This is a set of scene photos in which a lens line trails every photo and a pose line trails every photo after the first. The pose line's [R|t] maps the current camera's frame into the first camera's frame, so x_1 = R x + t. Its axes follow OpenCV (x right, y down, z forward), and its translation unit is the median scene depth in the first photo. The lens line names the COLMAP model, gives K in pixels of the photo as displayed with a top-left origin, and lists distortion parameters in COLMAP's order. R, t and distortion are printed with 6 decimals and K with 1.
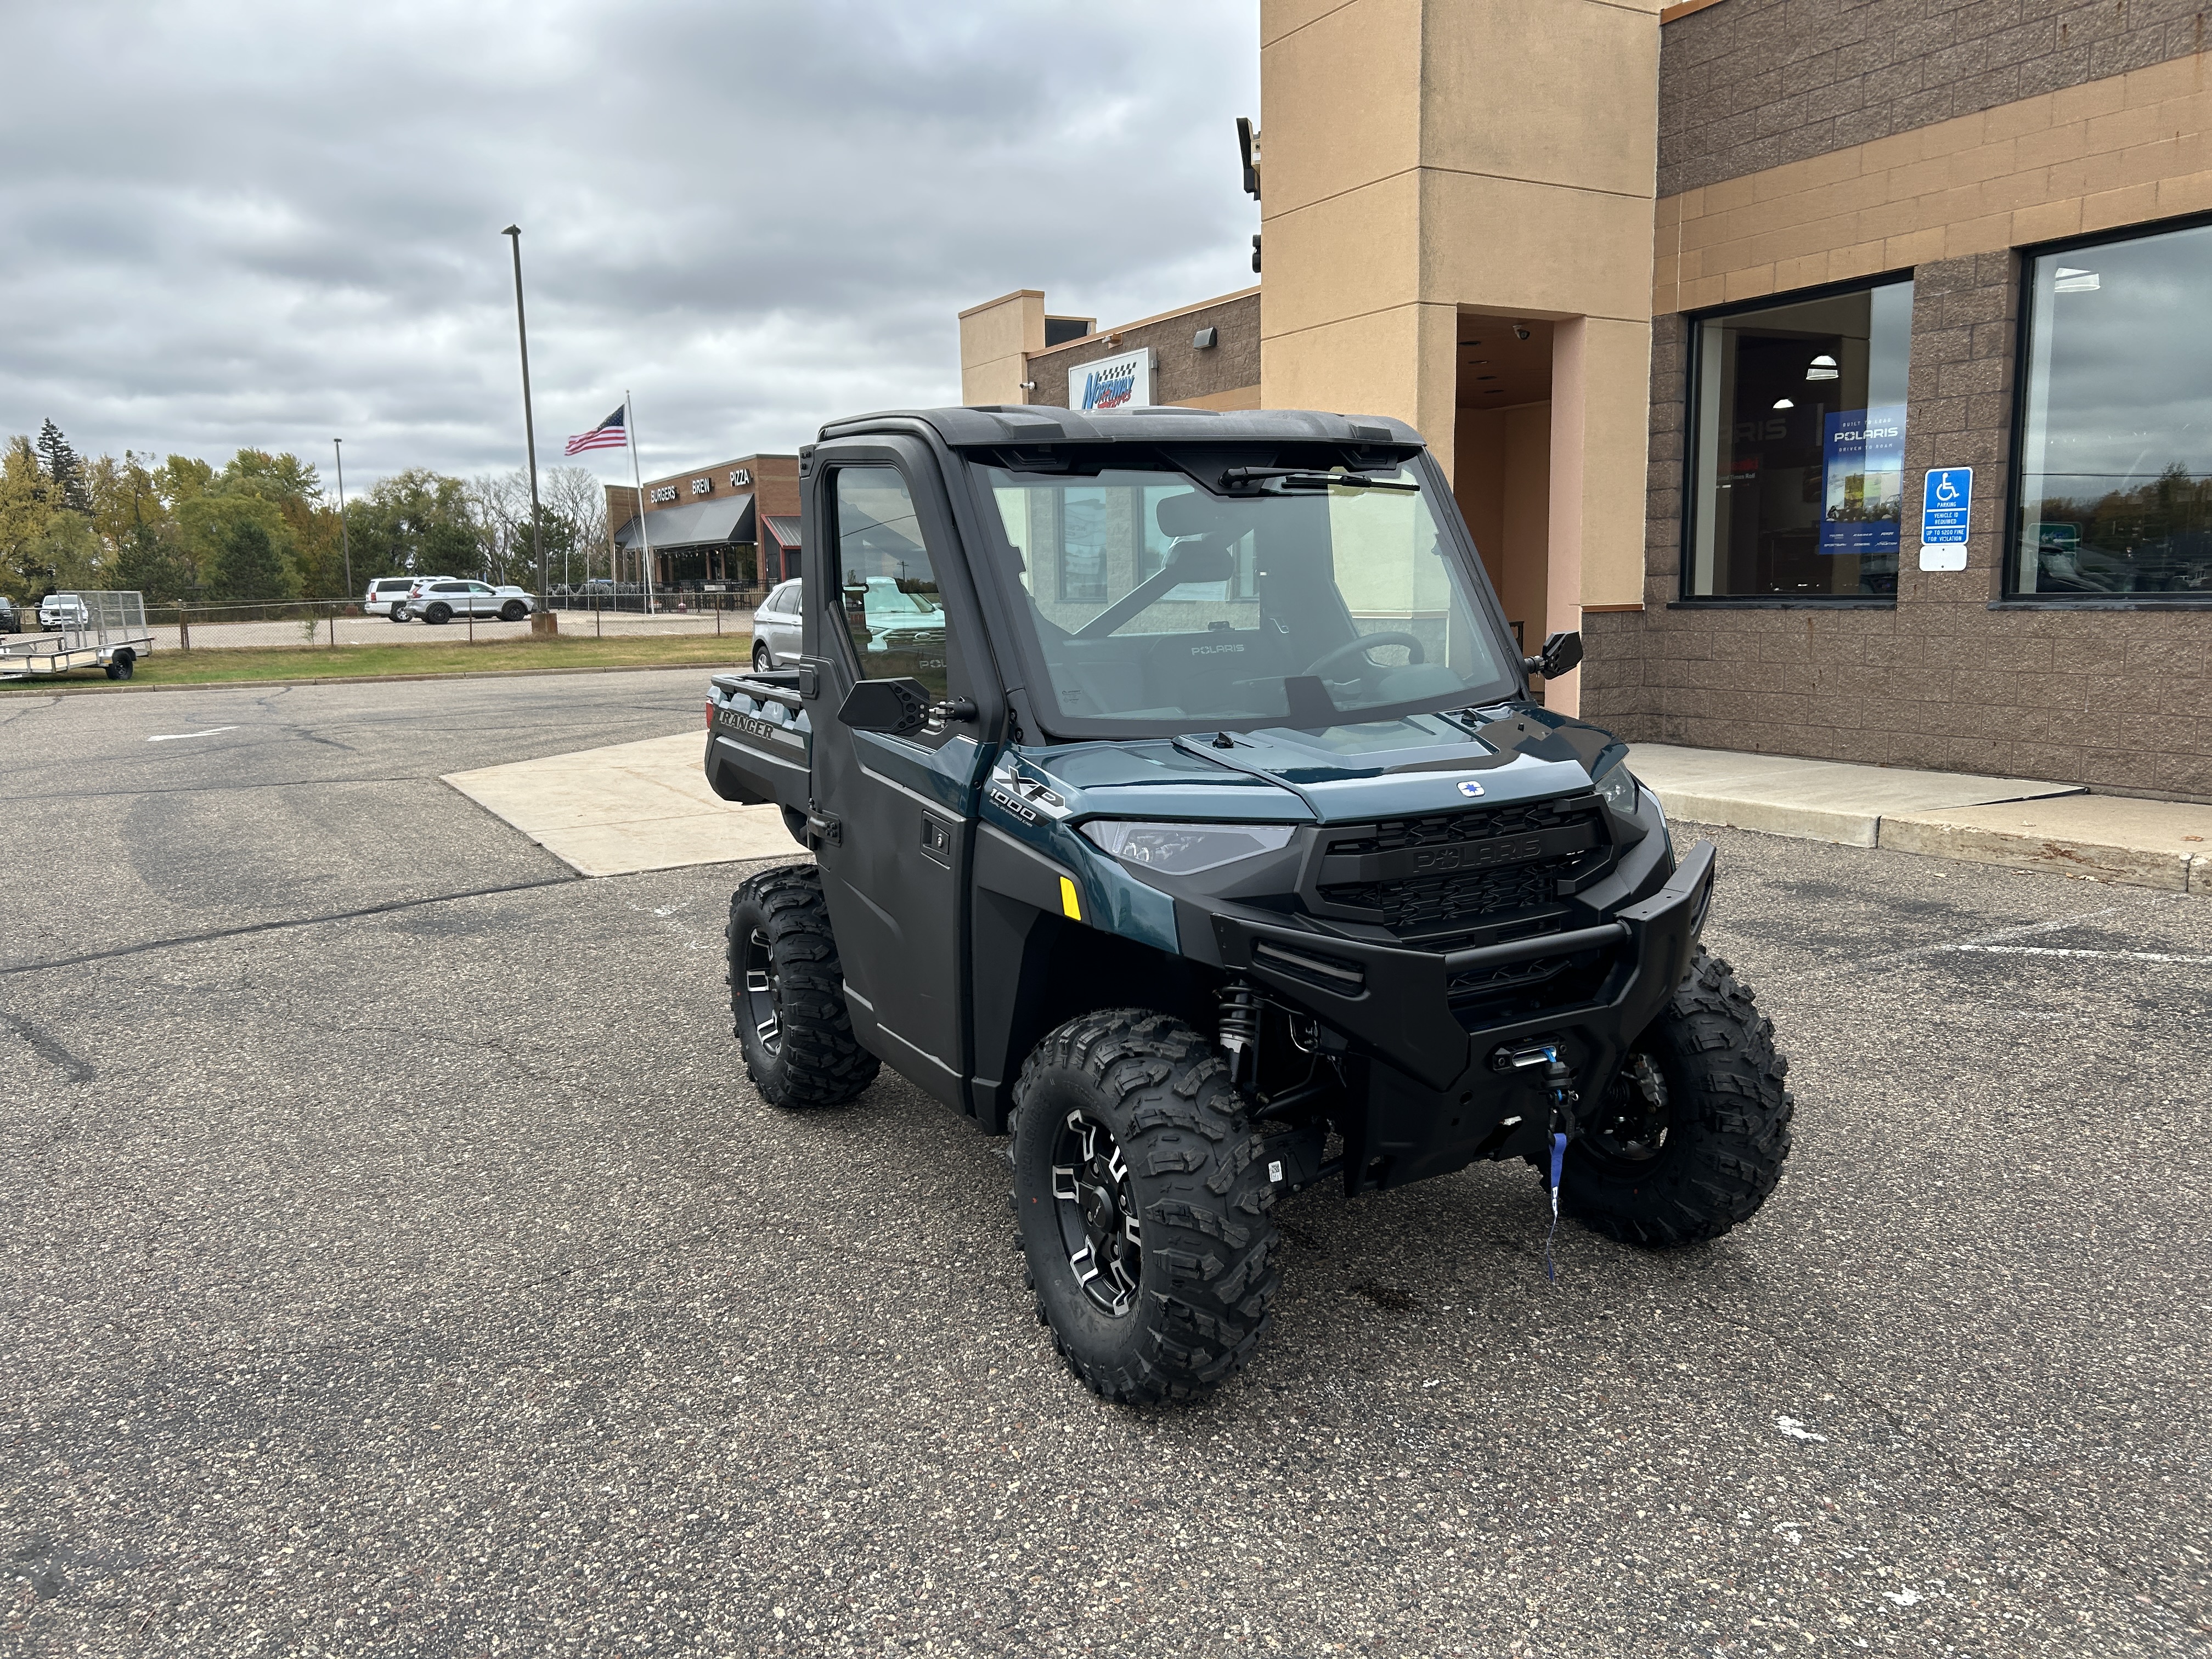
lens RADIAL K [[1644.3, 0, 1106.0], [0, 1644.3, 829.5], [0, 0, 1]] dist [0.028154, -0.007820]
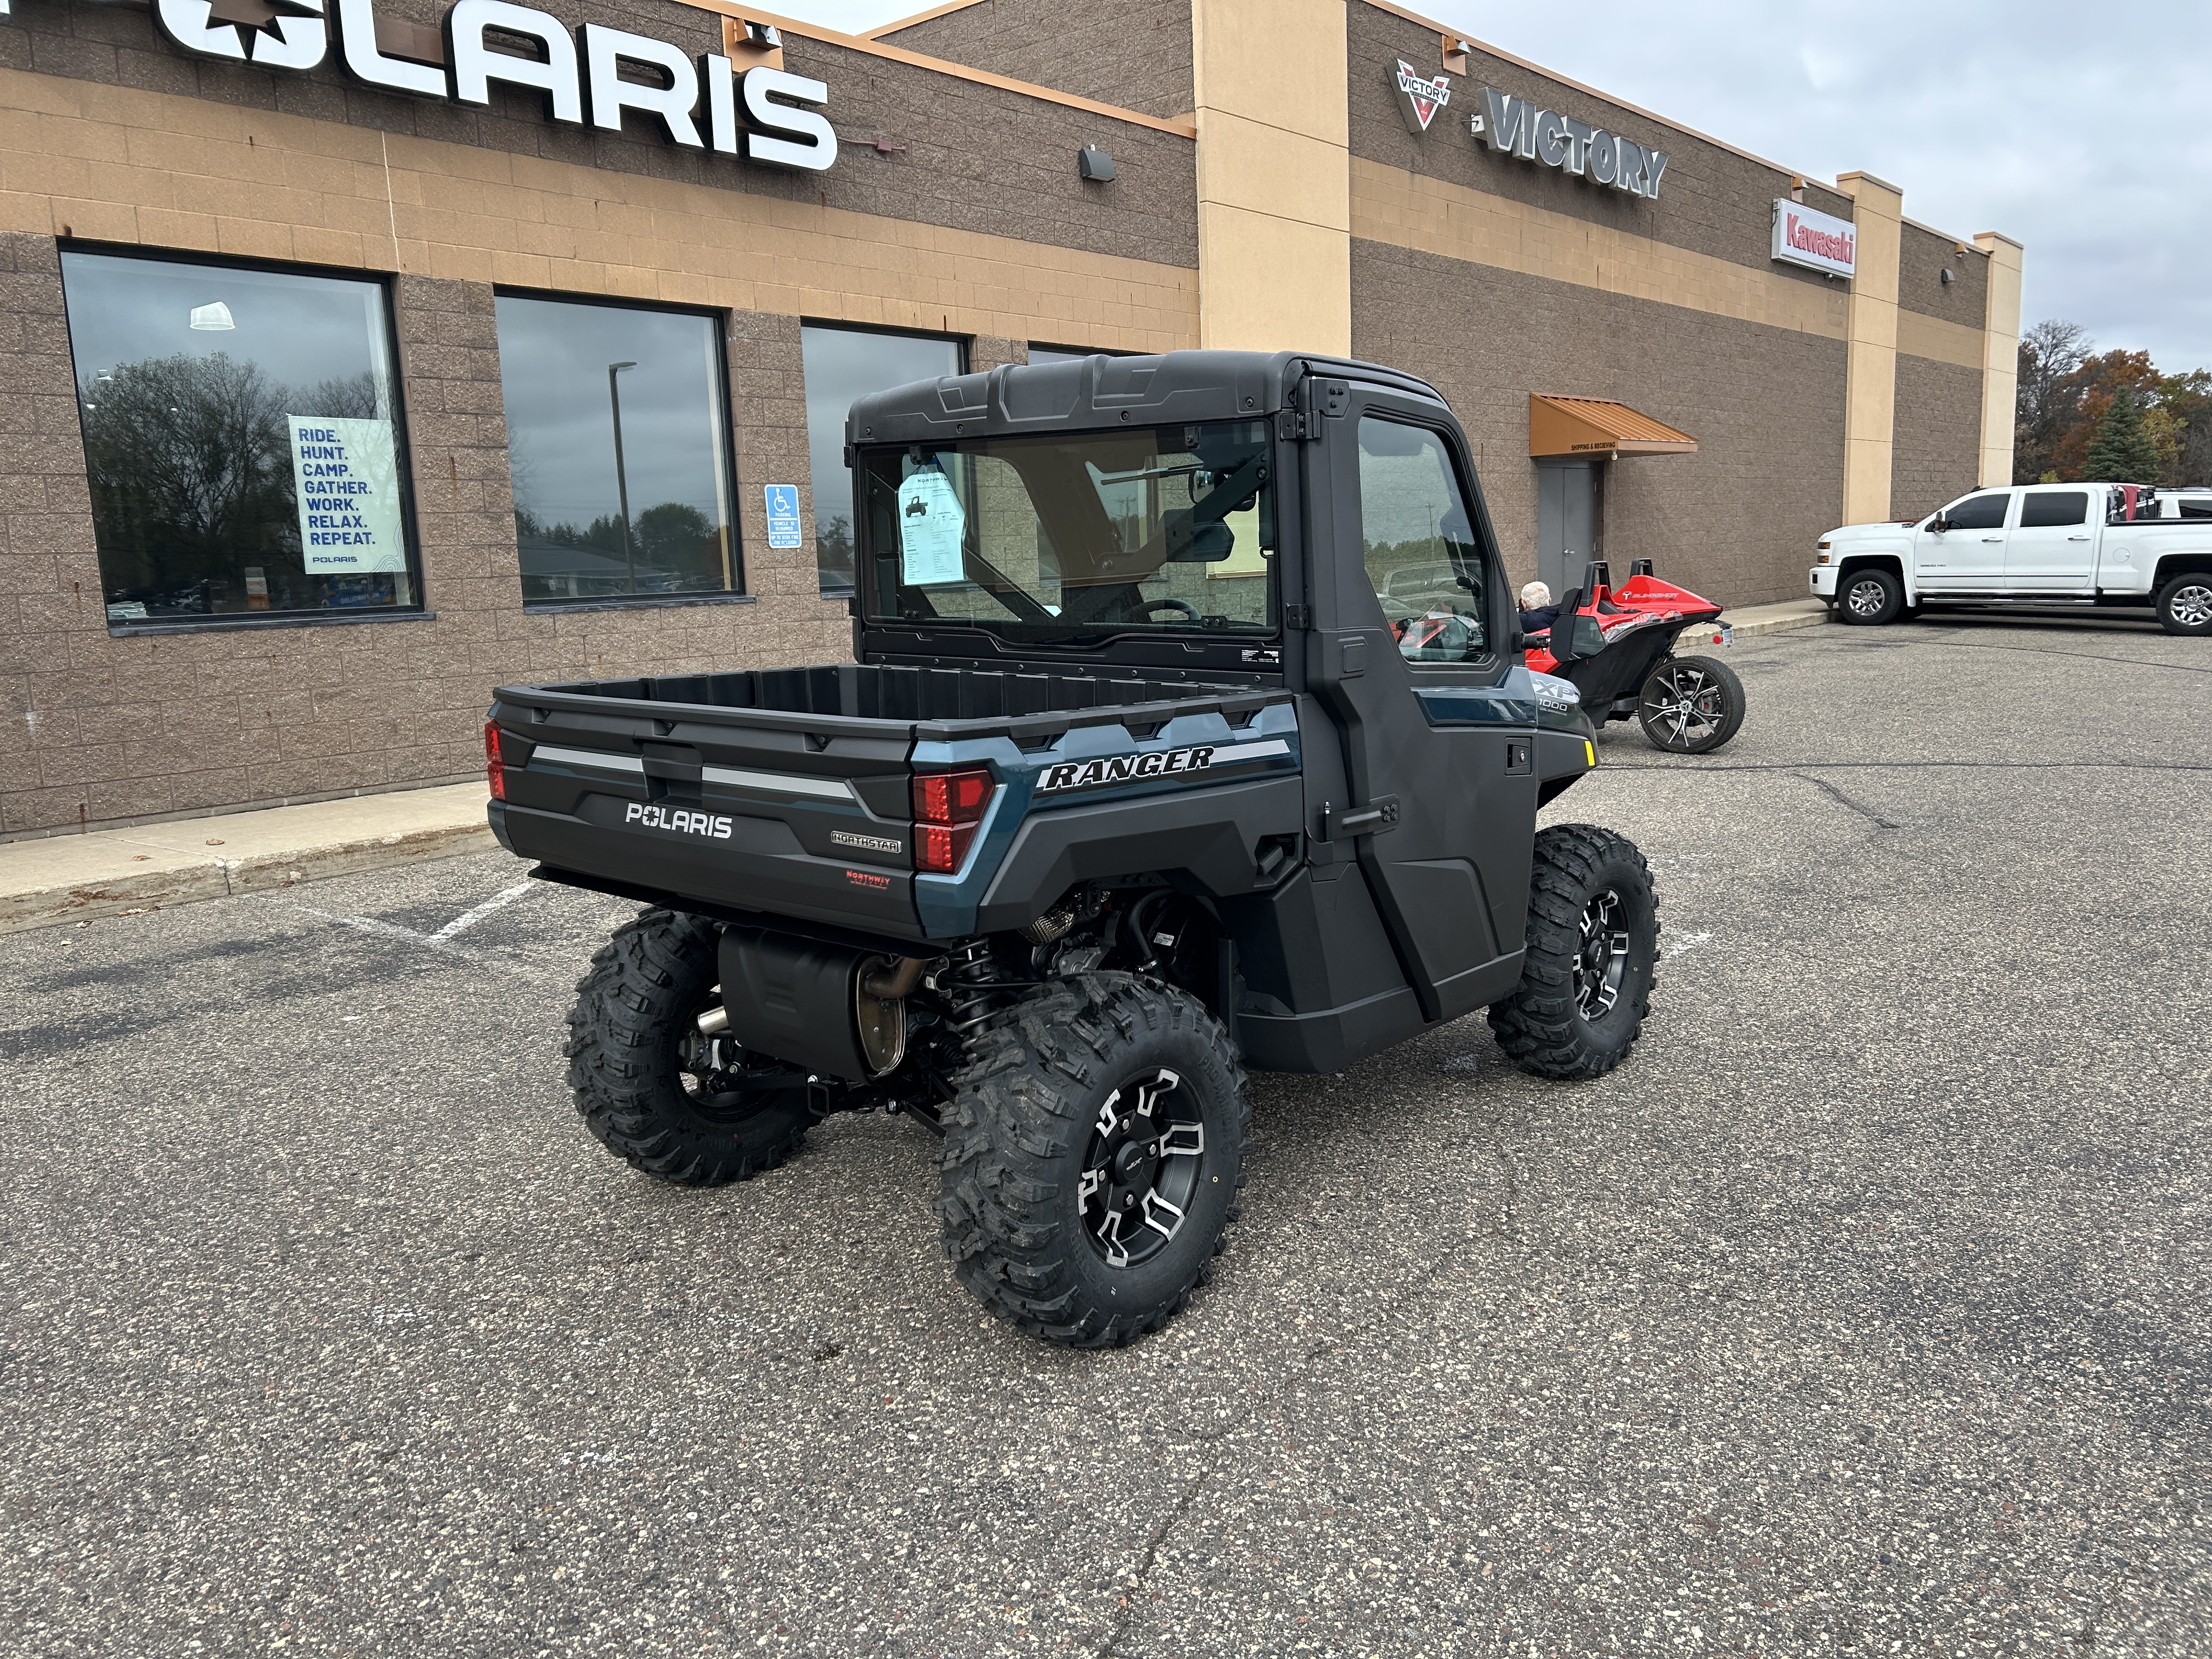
lens RADIAL K [[1671.4, 0, 1124.5], [0, 1671.4, 829.0], [0, 0, 1]] dist [0.044364, -0.041958]
pose [[-0.344603, -0.123565, 0.930581, -0.435861], [0.179511, 0.964333, 0.194521, -0.088115], [-0.921425, 0.234082, -0.310131, 0.635643]]
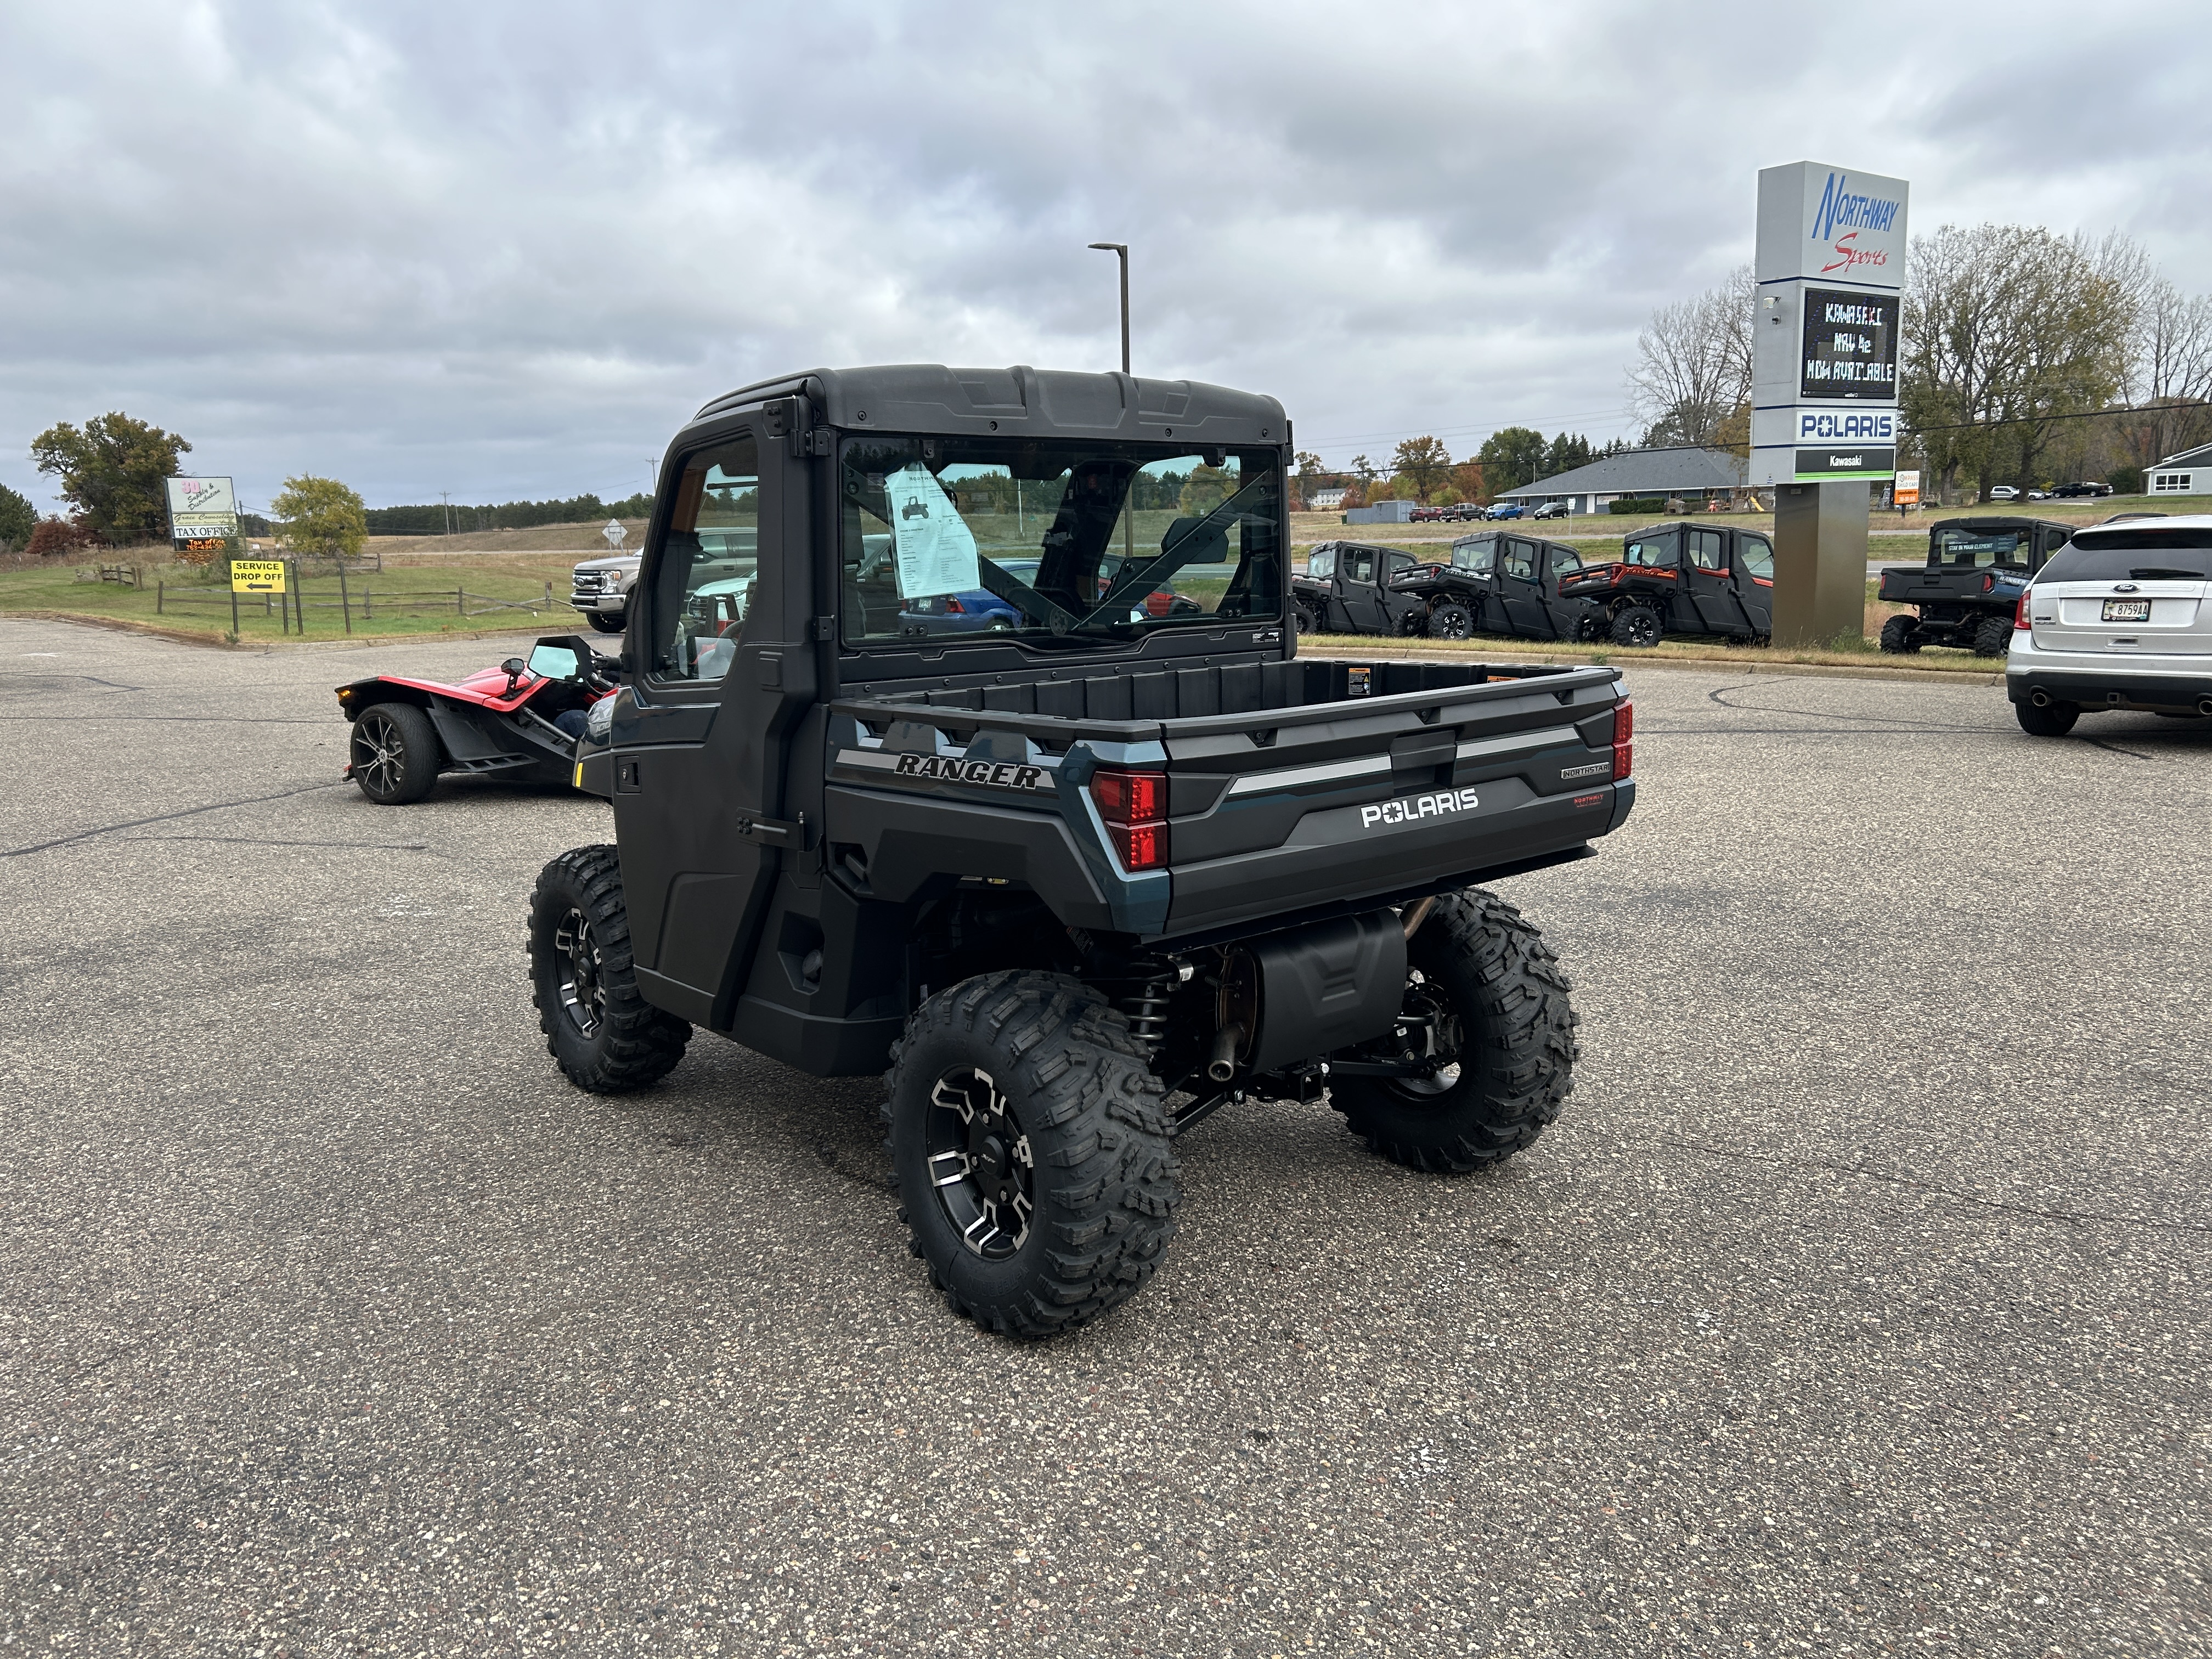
lens RADIAL K [[1674.8, 0, 1137.0], [0, 1674.8, 825.4], [0, 0, 1]] dist [0.032601, -0.002478]
pose [[-0.979425, 0.086802, -0.182185, 0.061153], [0.022884, 0.944718, 0.327084, -0.154040], [0.200505, 0.316186, -0.927267, 0.939217]]
